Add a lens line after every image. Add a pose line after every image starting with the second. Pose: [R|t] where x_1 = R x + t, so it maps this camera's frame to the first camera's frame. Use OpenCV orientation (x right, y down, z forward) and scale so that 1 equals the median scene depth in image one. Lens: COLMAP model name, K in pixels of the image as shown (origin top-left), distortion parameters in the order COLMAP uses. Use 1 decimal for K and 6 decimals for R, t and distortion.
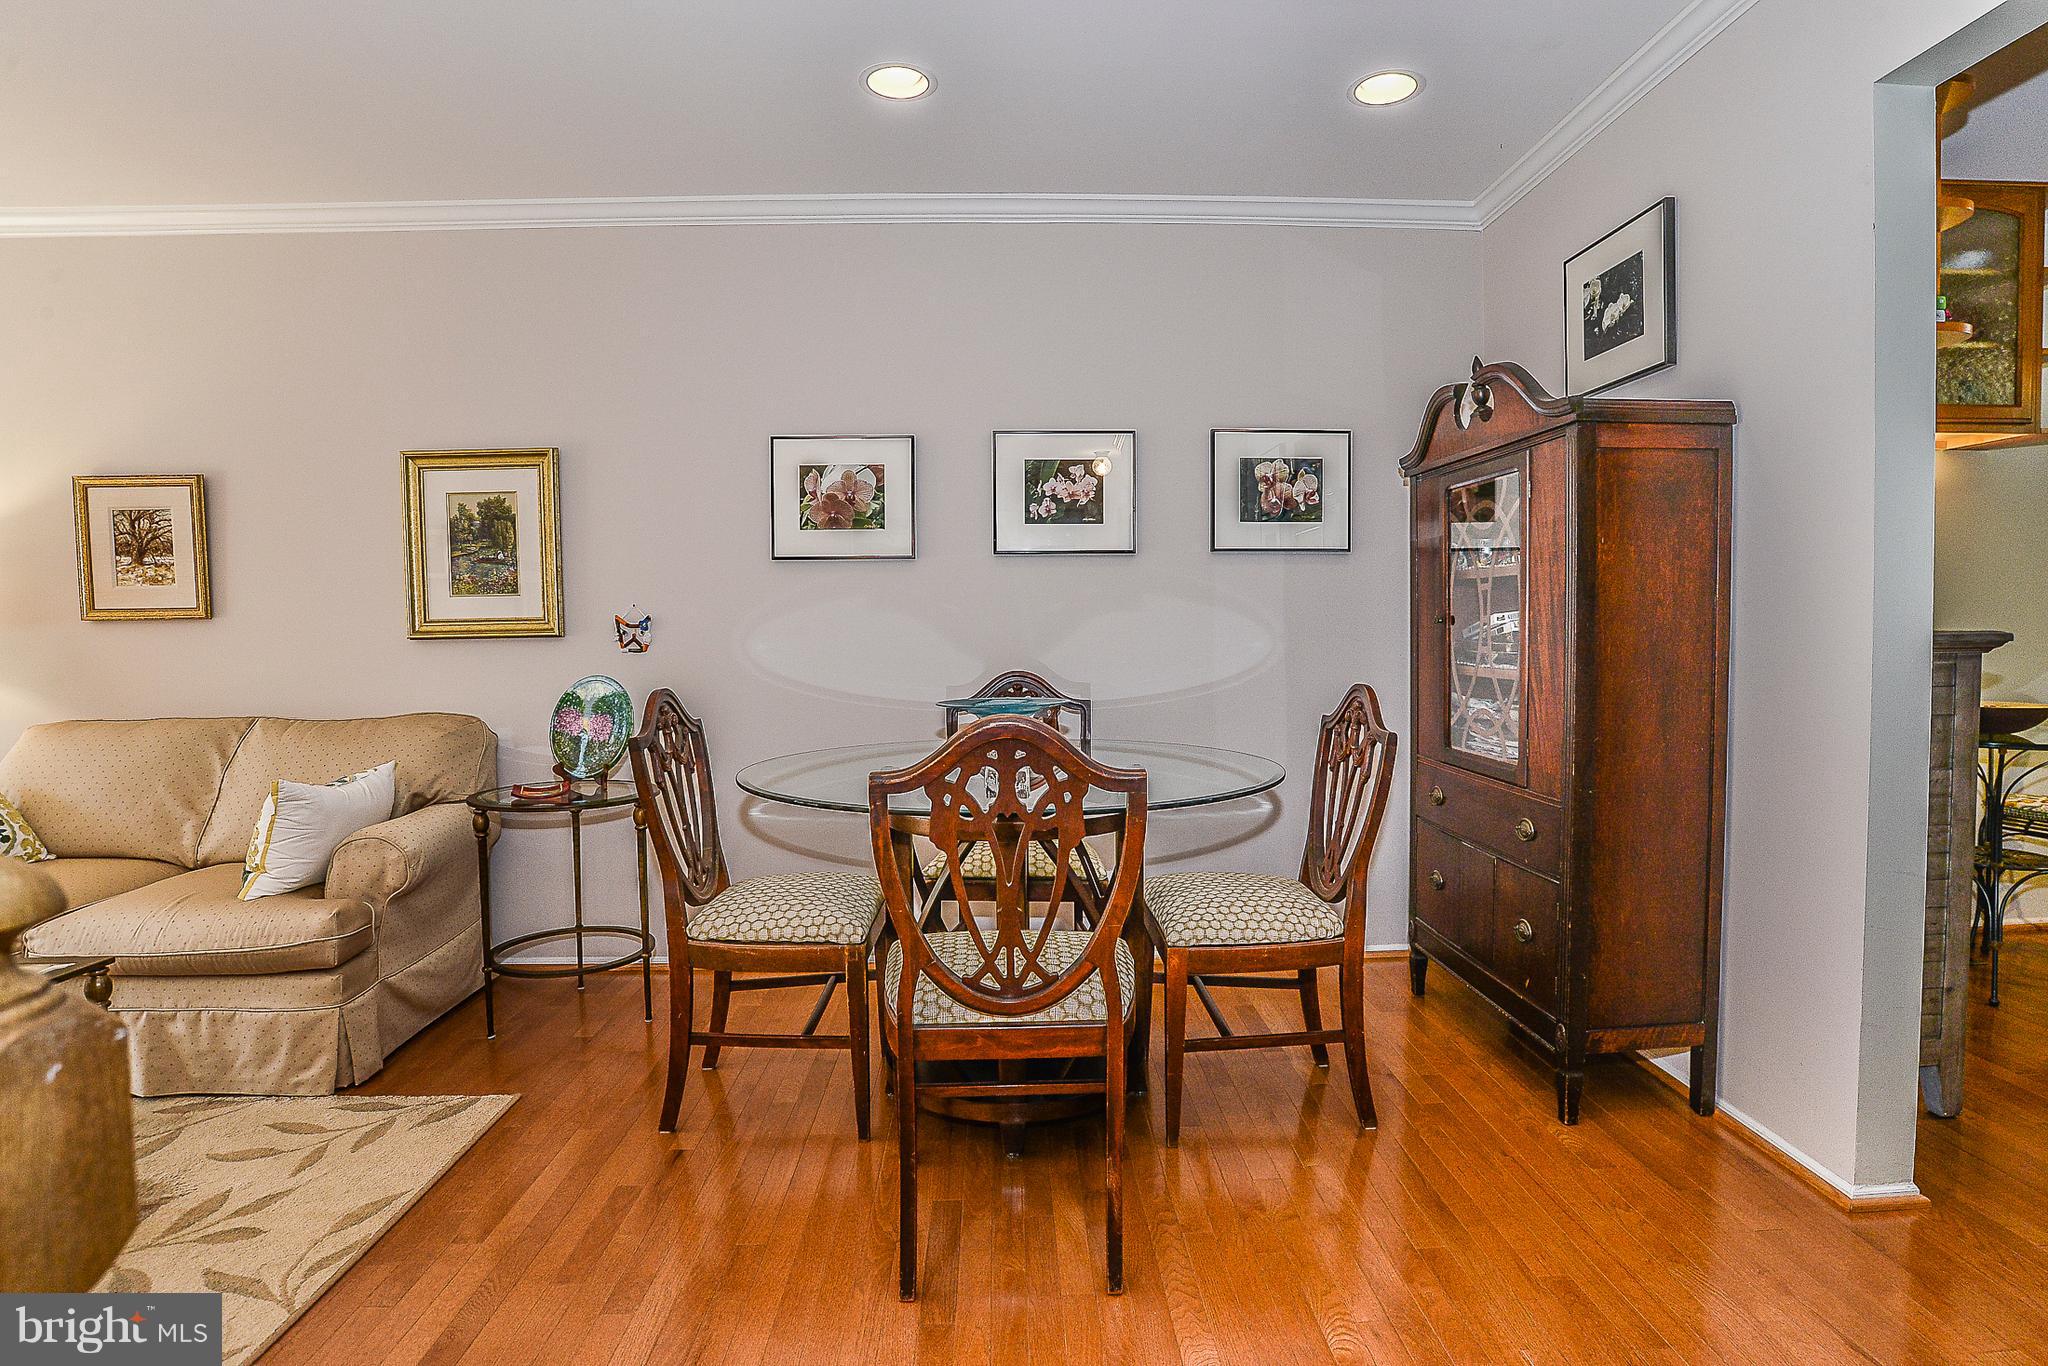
lens RADIAL K [[1056.4, 0, 1053.7], [0, 1056.4, 678.7], [0, 0, 1]] dist [-0.060631, 0.017977]
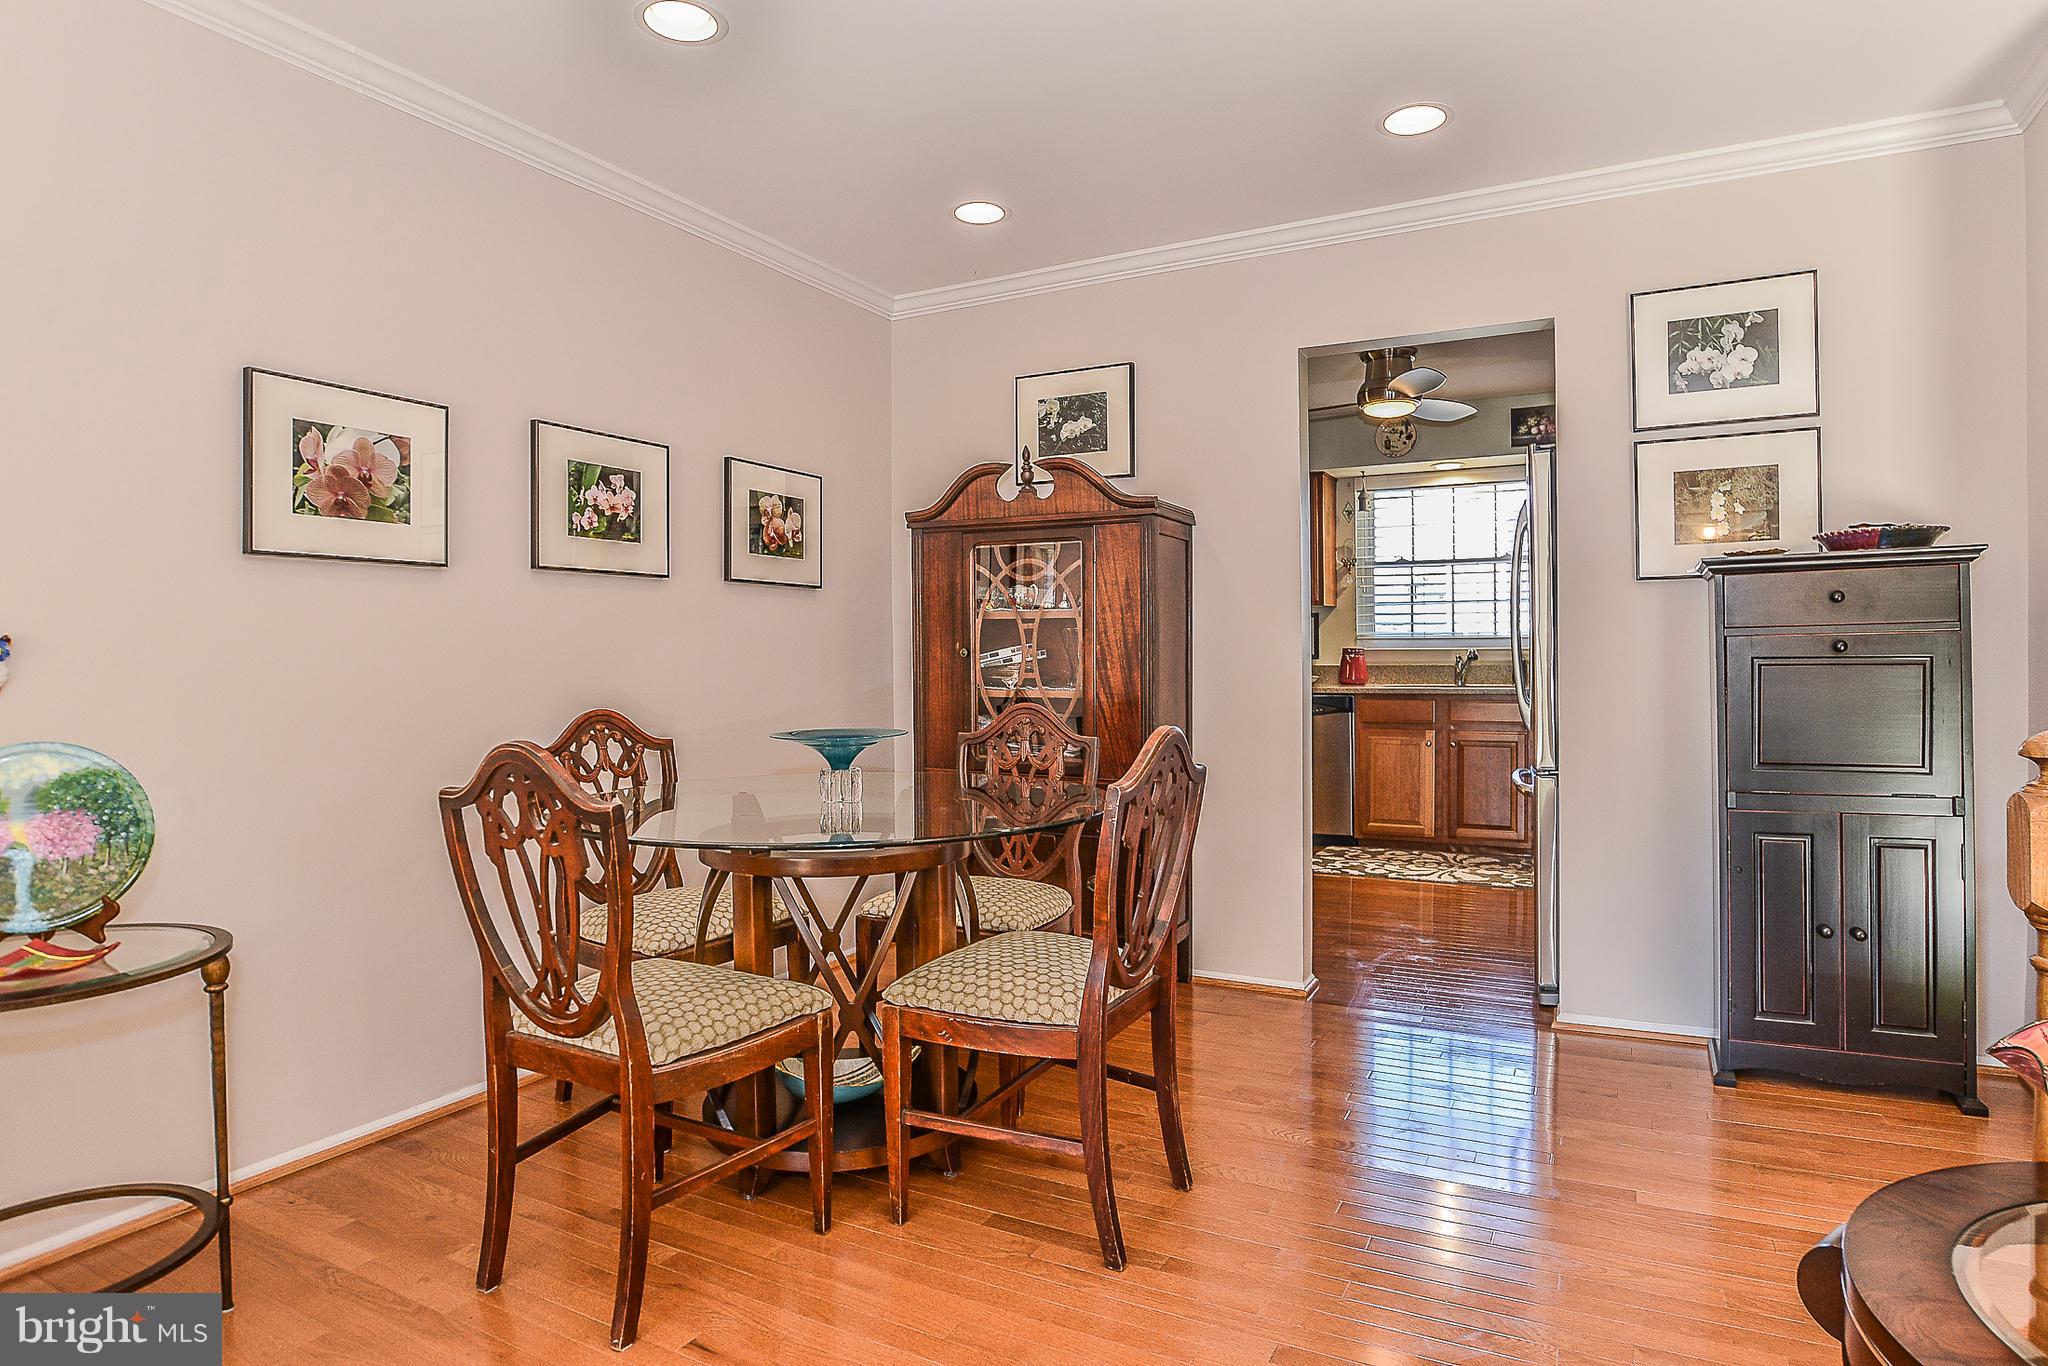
lens RADIAL K [[1155.1, 0, 1022.5], [0, 1155.1, 671.2], [0, 0, 1]] dist [-0.054627, 0.007915]
pose [[0.499706, -0.006971, 0.866167, -0.655885], [0.047416, 0.998688, -0.019317, -0.004424], [-0.864896, 0.050723, 0.499381, 0.246808]]
